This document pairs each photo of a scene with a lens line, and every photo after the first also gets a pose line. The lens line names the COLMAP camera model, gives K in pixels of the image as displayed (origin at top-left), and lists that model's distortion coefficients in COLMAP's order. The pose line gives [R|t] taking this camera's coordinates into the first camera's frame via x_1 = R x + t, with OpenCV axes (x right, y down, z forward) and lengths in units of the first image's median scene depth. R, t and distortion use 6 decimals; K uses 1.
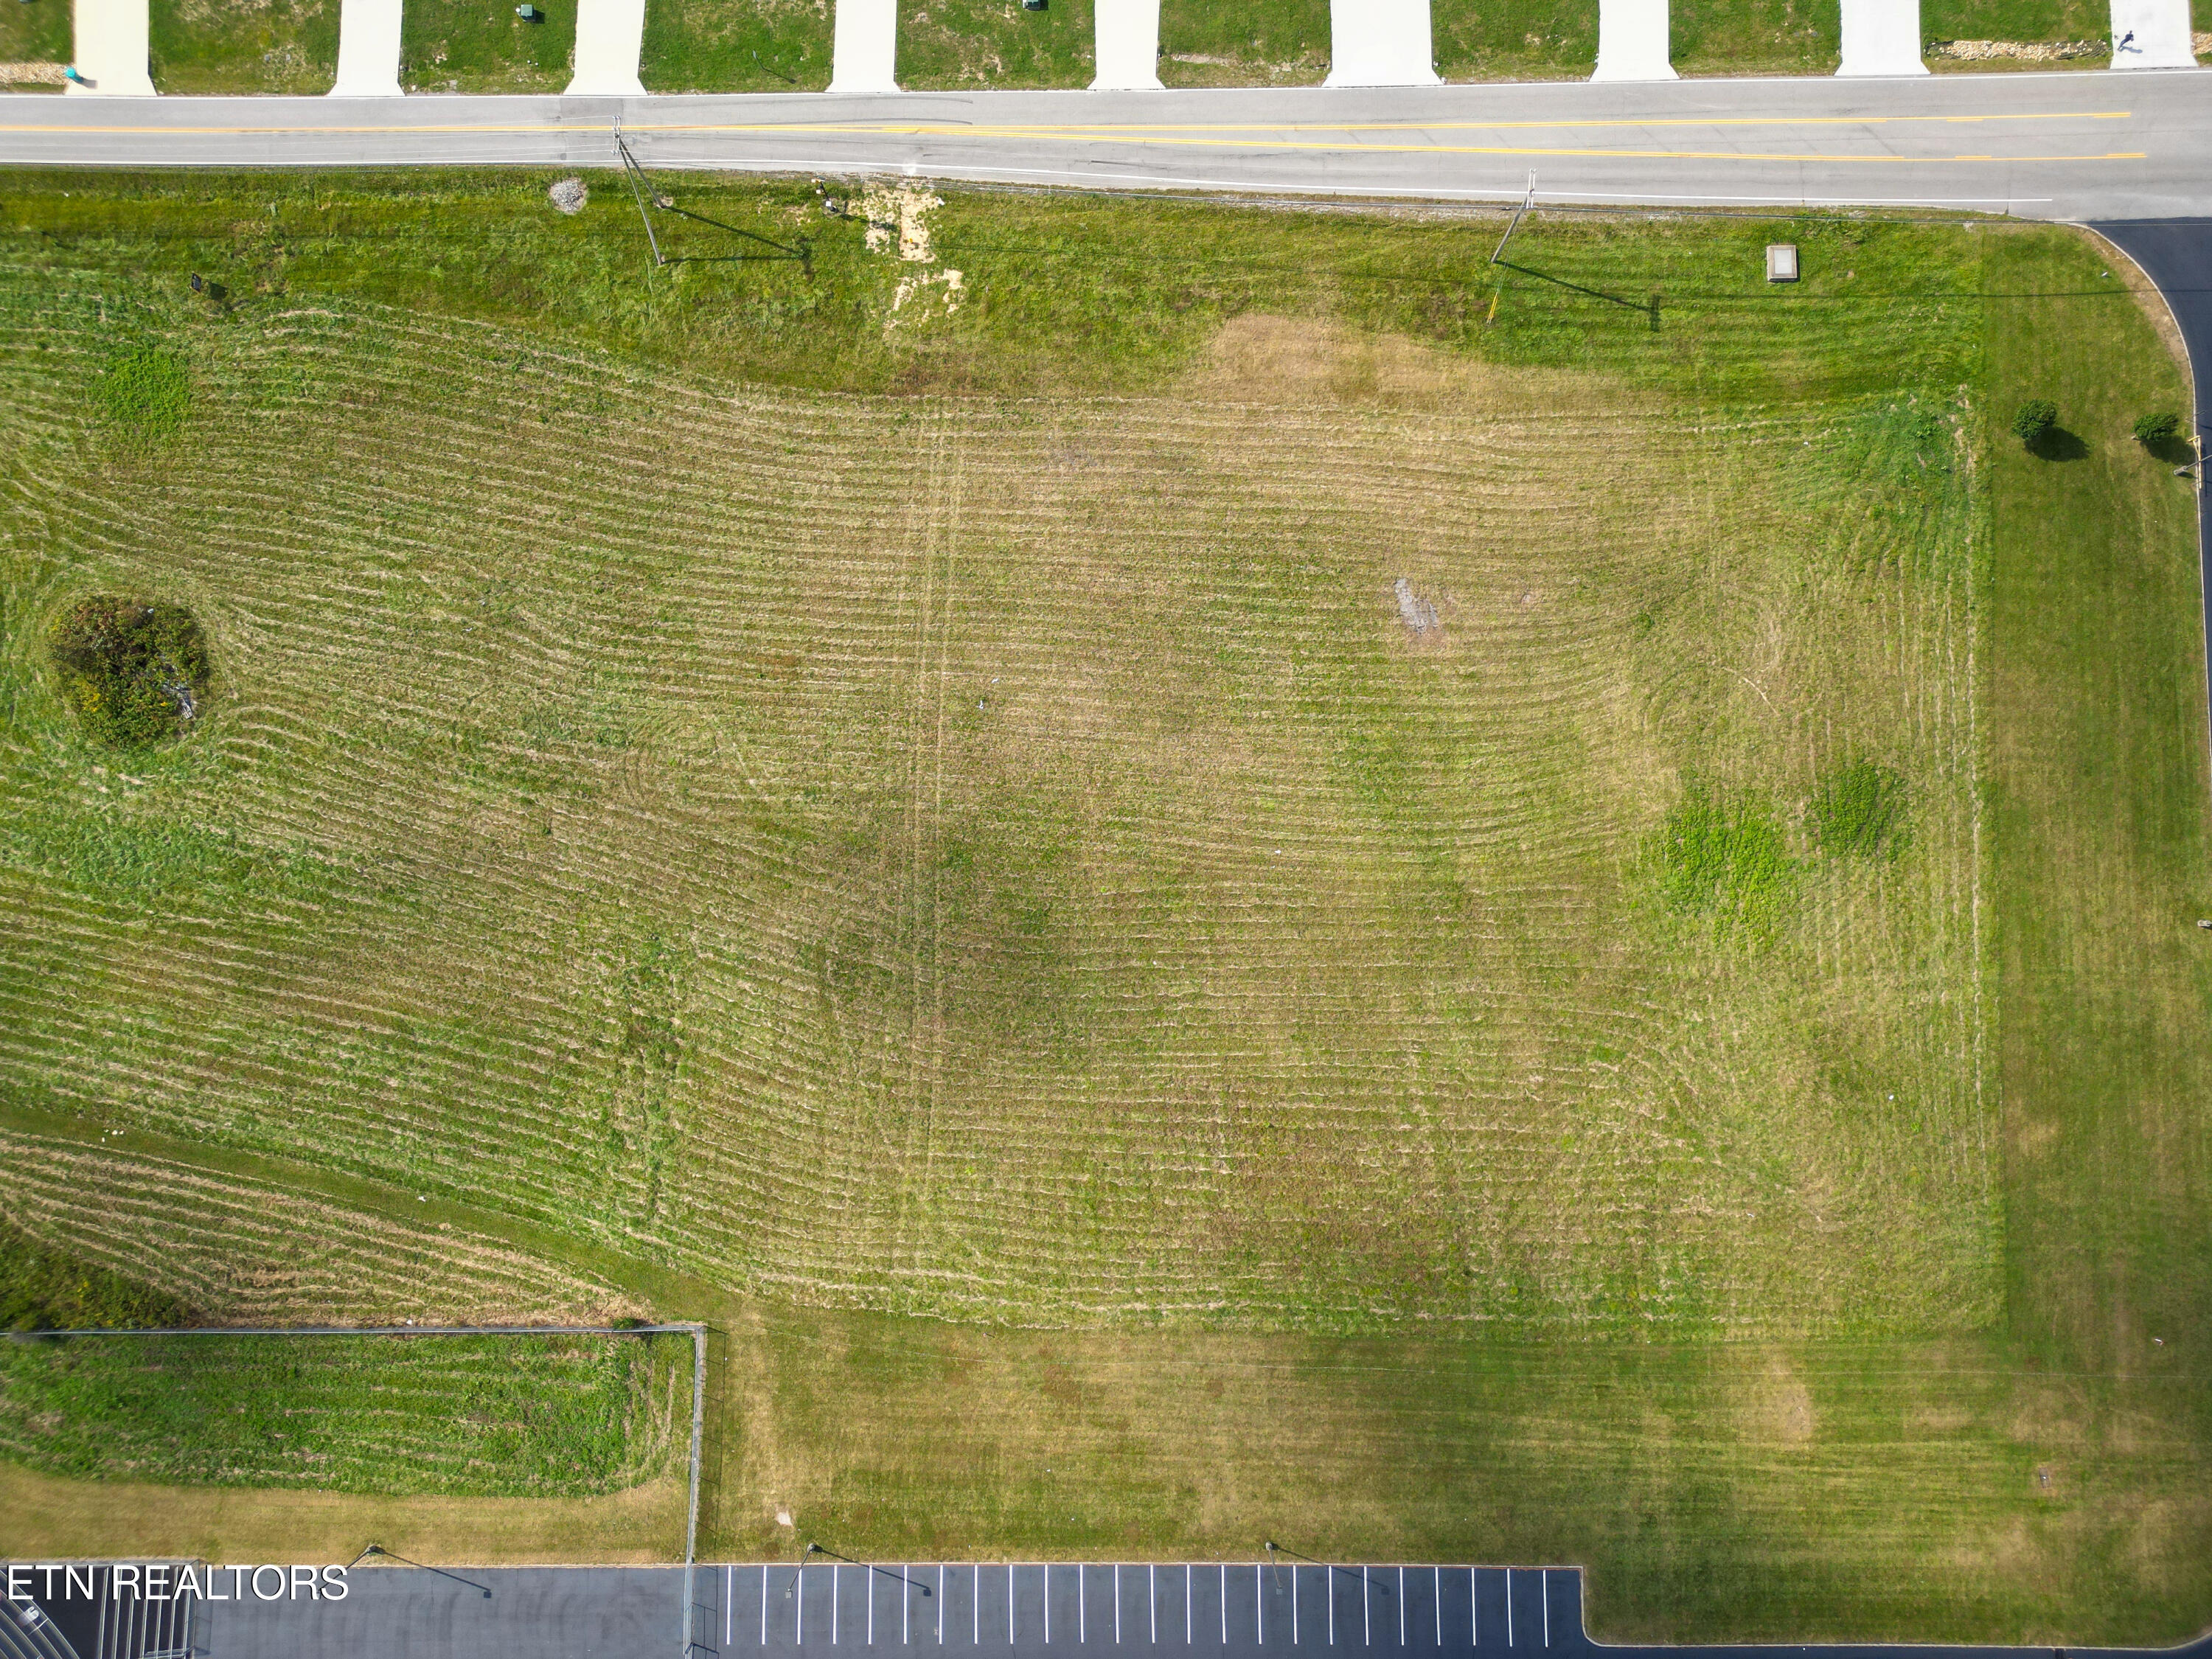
lens RADIAL K [[1540.7, 0, 1106.0], [0, 1540.7, 829.5], [0, 0, 1]] dist [0.072979, -0.069810]
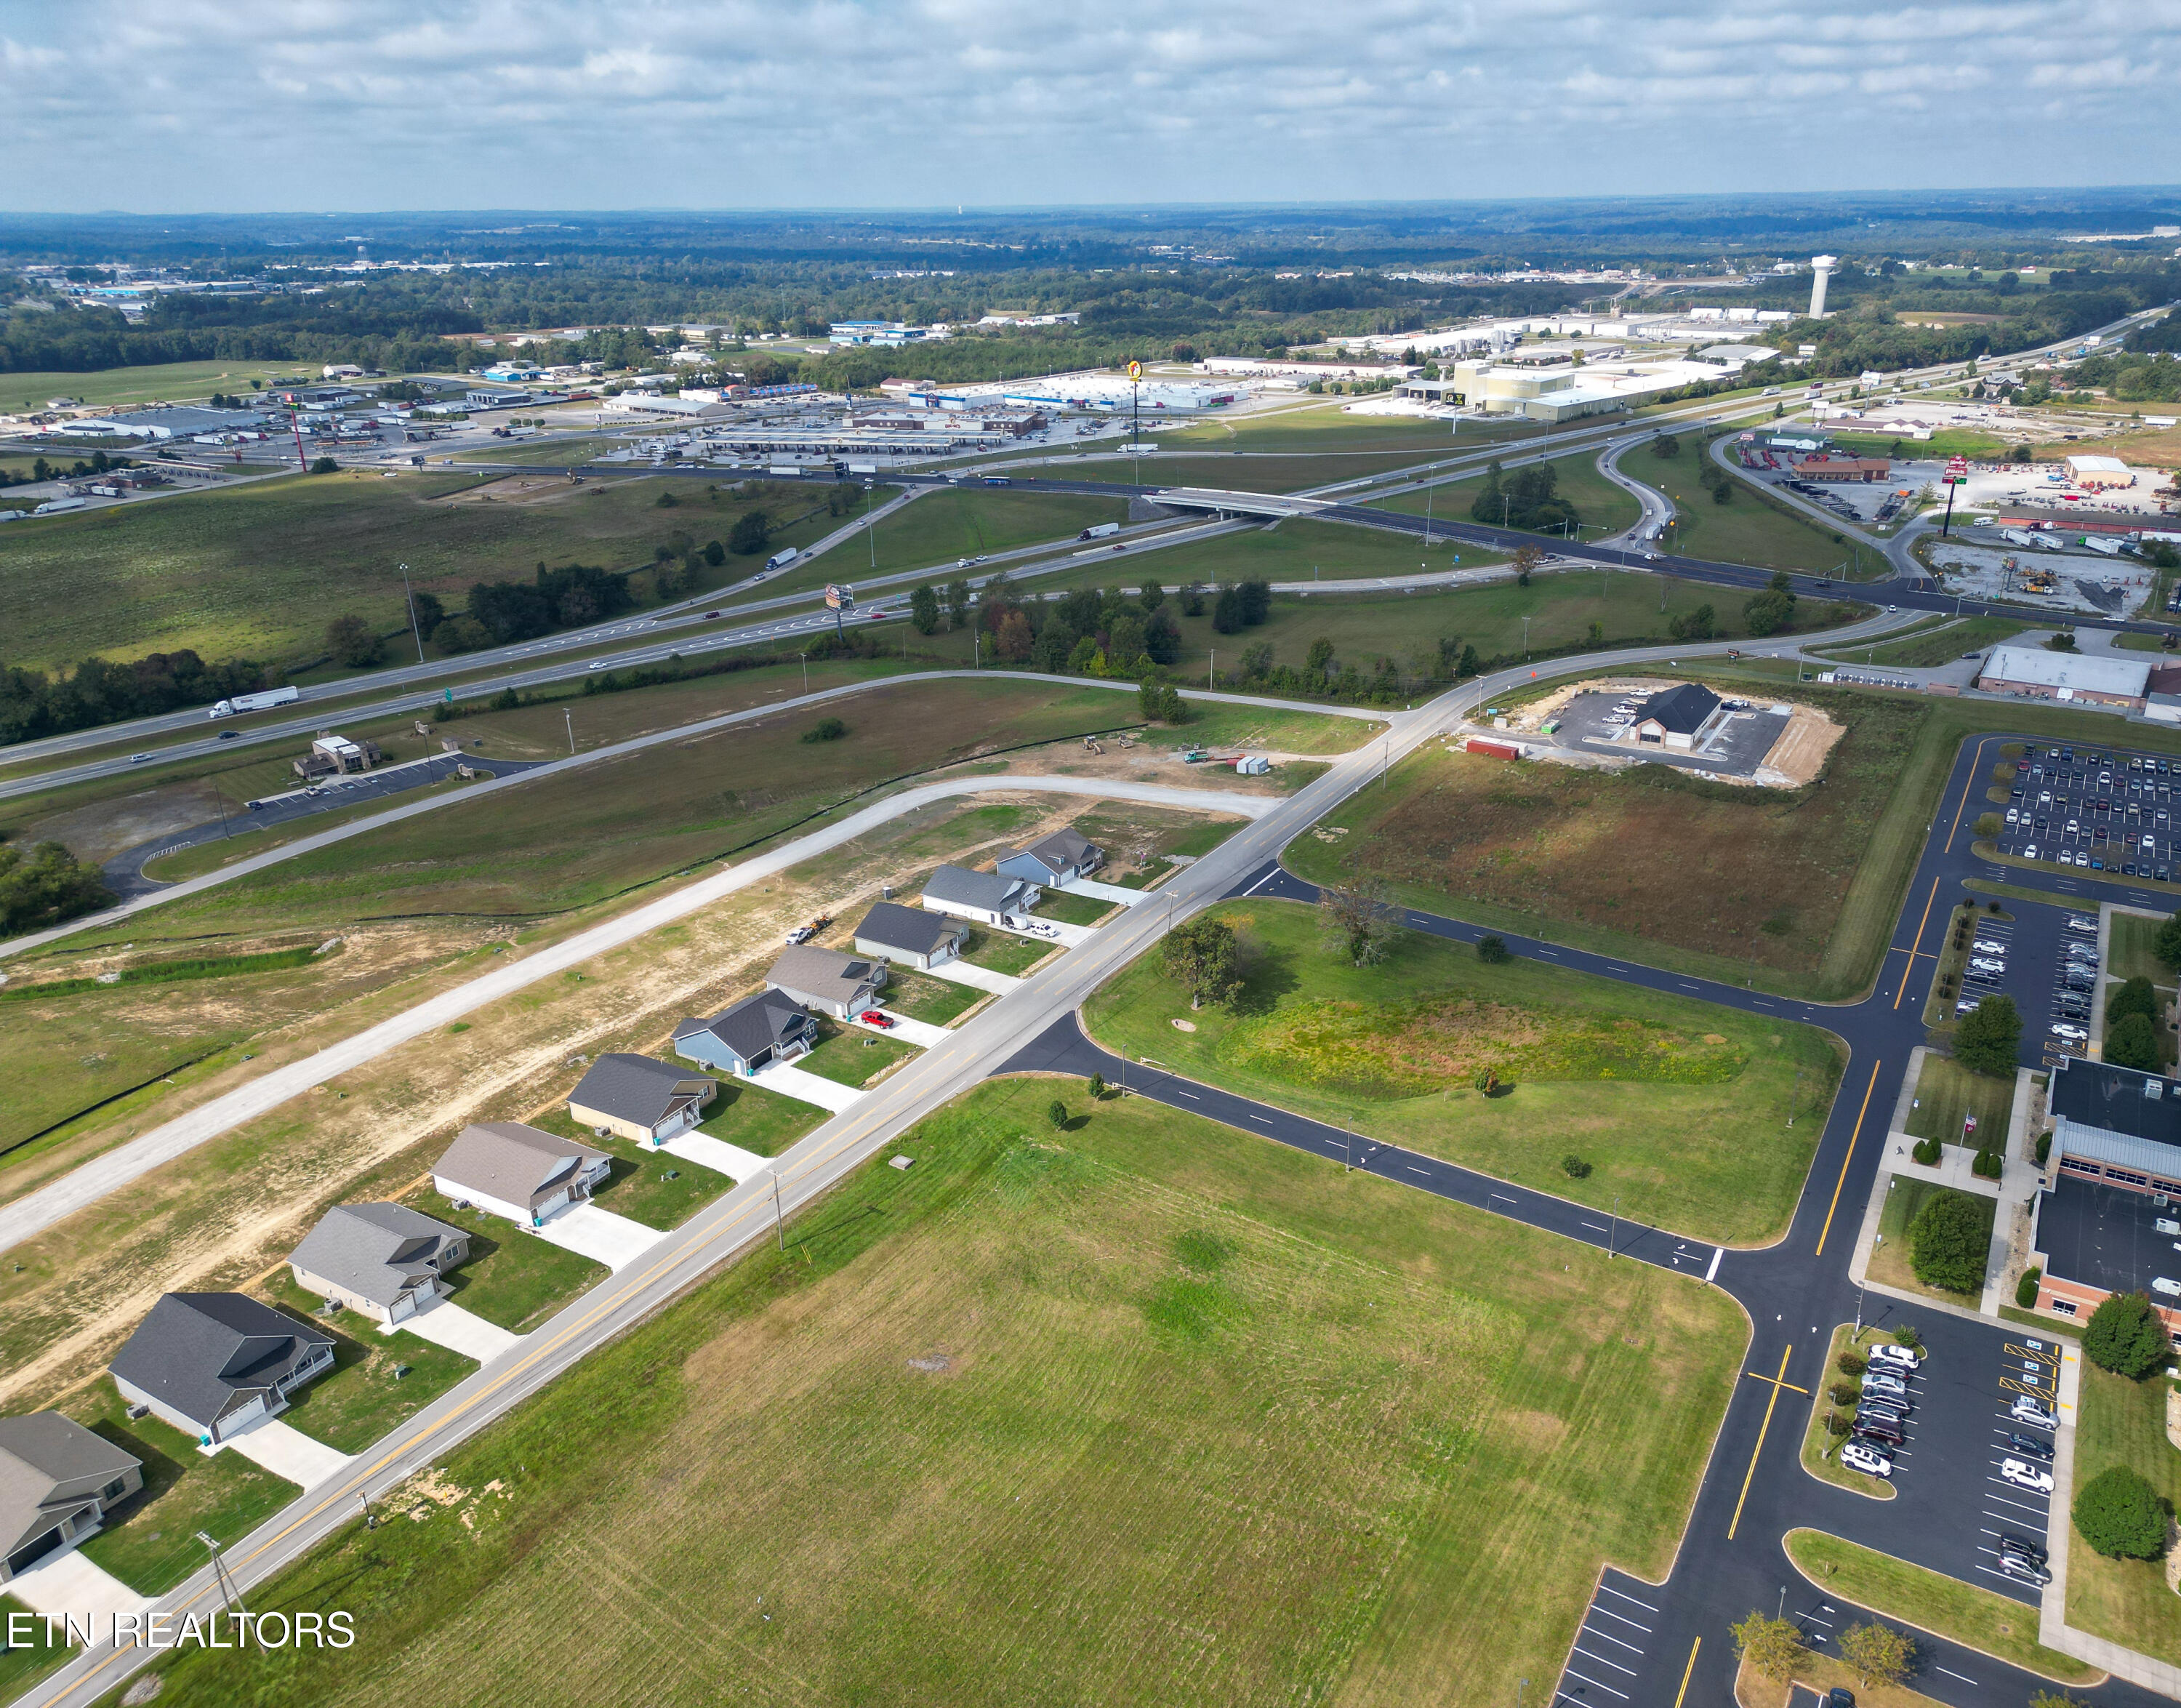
lens RADIAL K [[1580.2, 0, 1138.6], [0, 1580.2, 855.4], [0, 0, 1]] dist [0.093969, -0.107627]
pose [[0.508825, -0.323948, 0.797593, -0.708630], [0.857251, 0.275529, -0.434976, 0.520130], [-0.078850, 0.905065, 0.417900, -0.048190]]
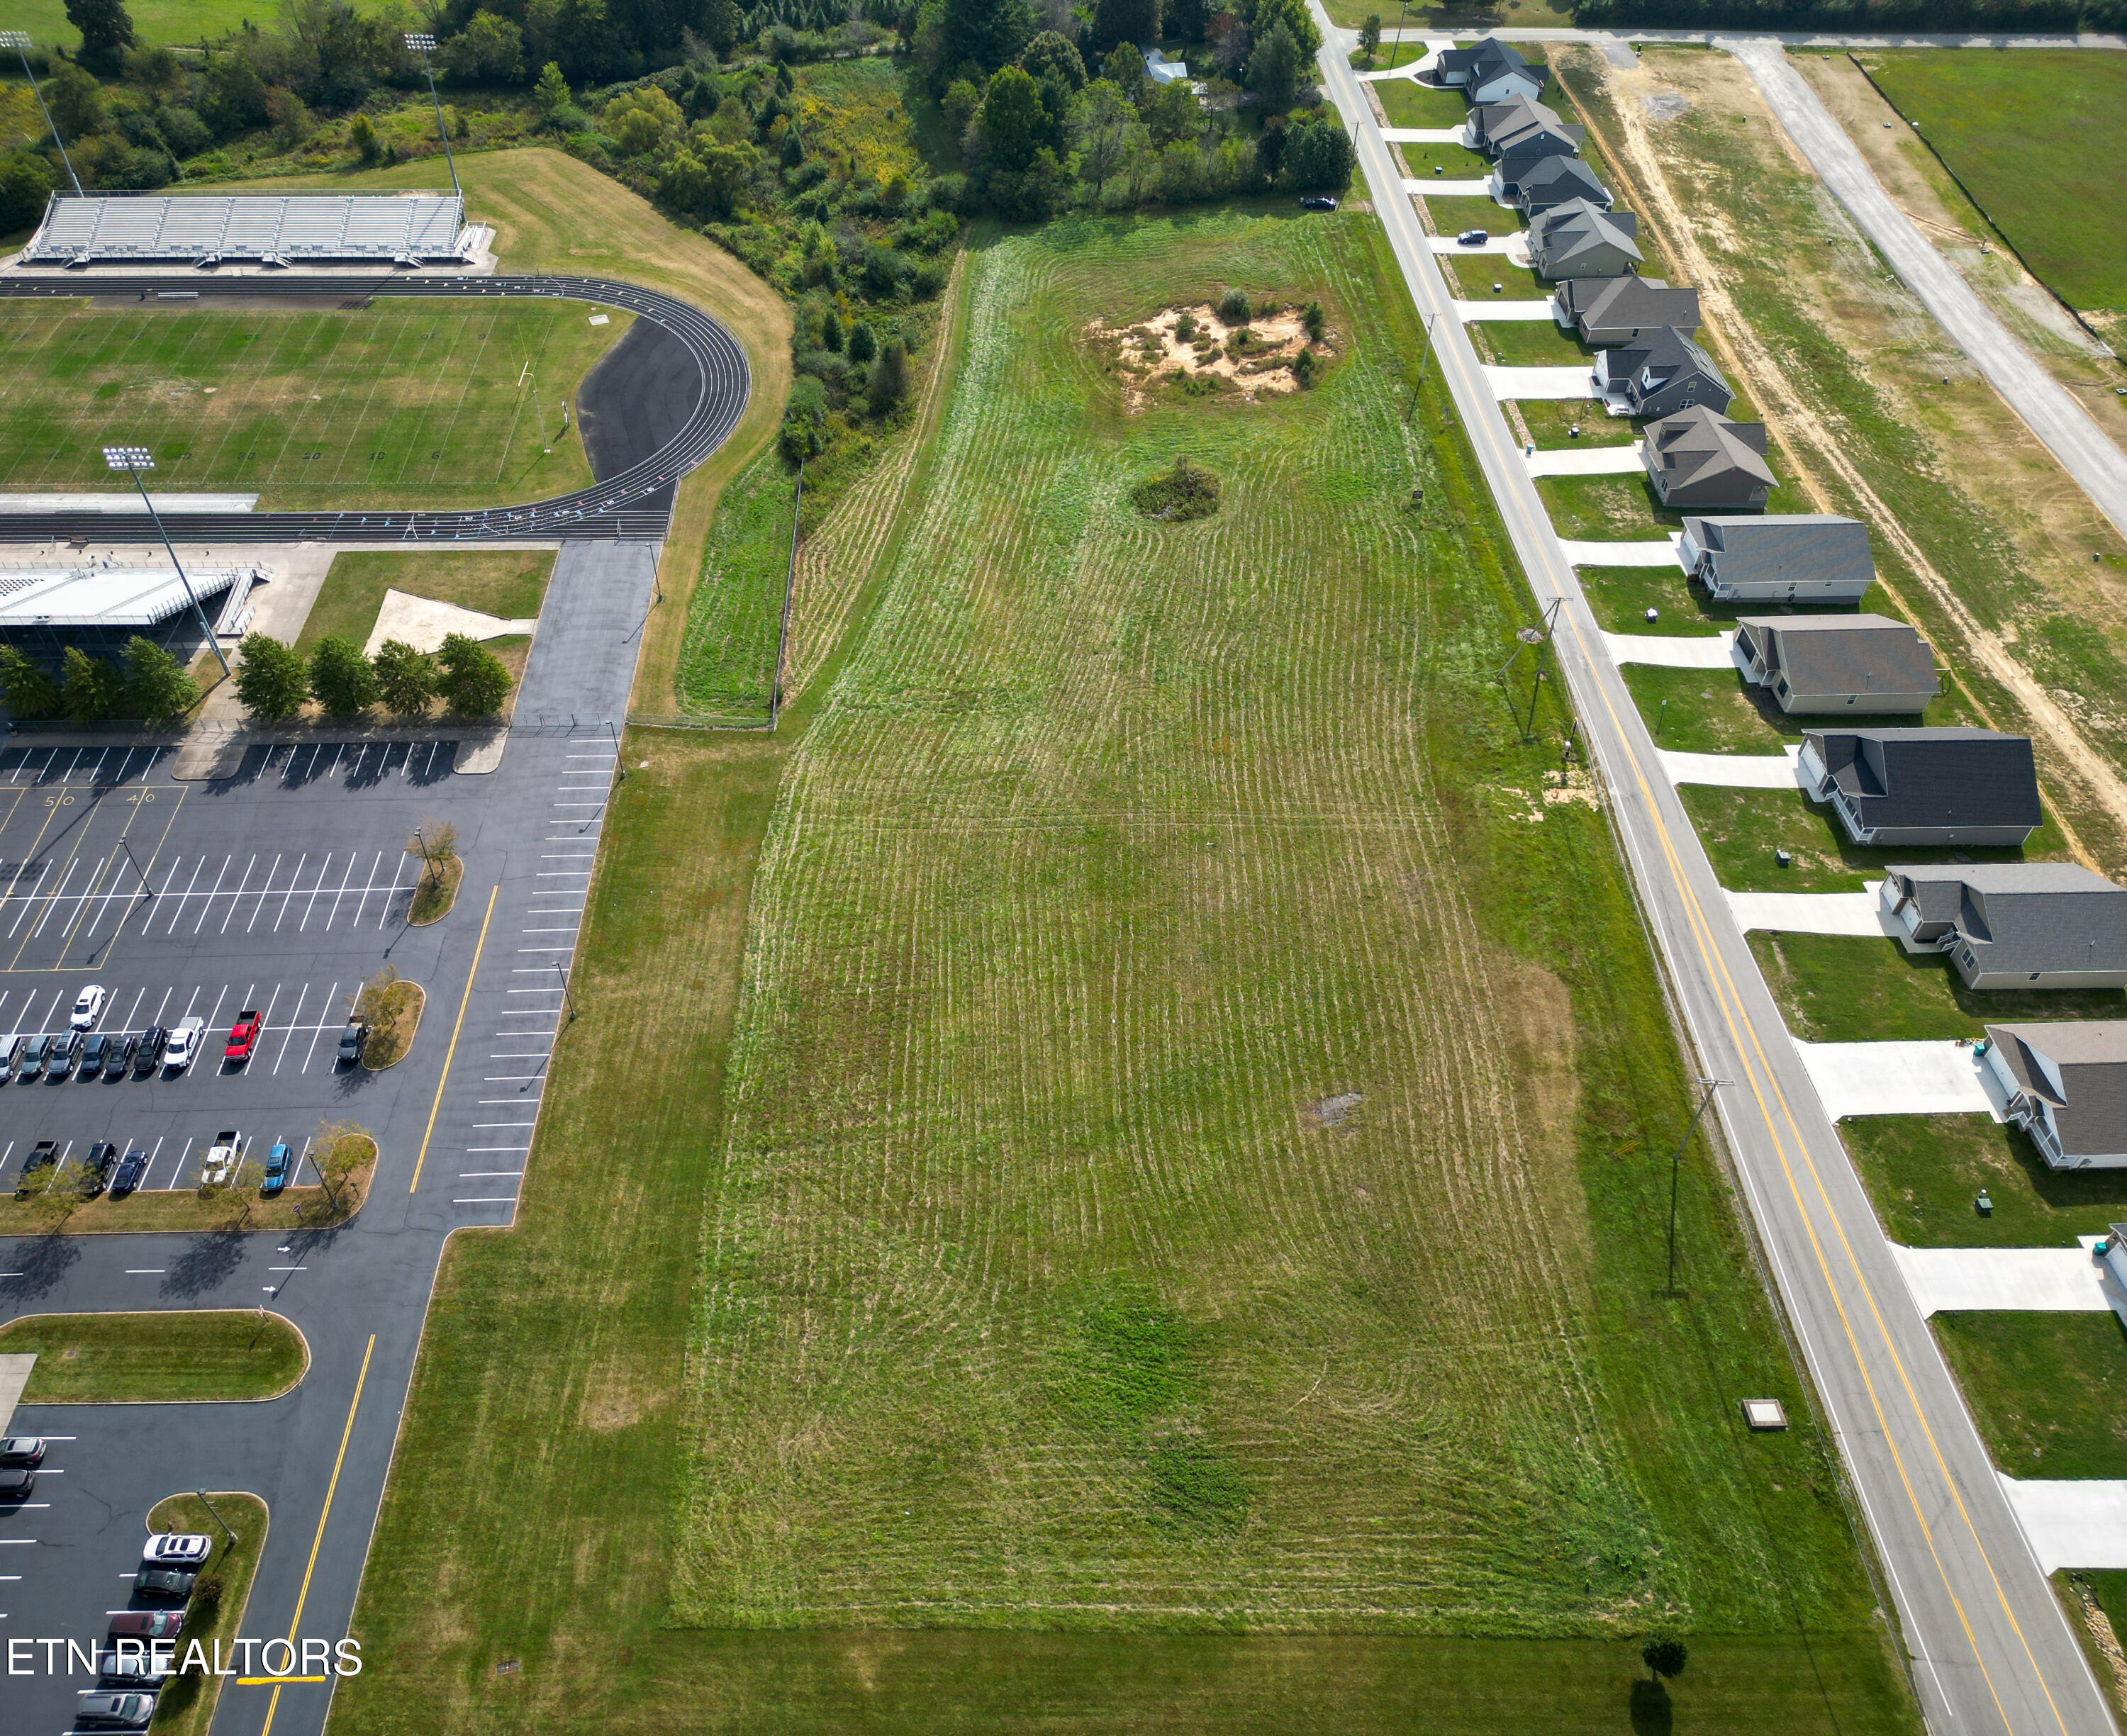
lens RADIAL K [[1611.7, 0, 961.5], [0, 1611.7, 869.7], [0, 0, 1]] dist [0.066491, -0.059698]
pose [[0.002351, 0.724482, -0.689290, 0.880242], [-0.994296, 0.075194, 0.075641, 0.028388], [0.106631, 0.685180, 0.720526, -0.010007]]
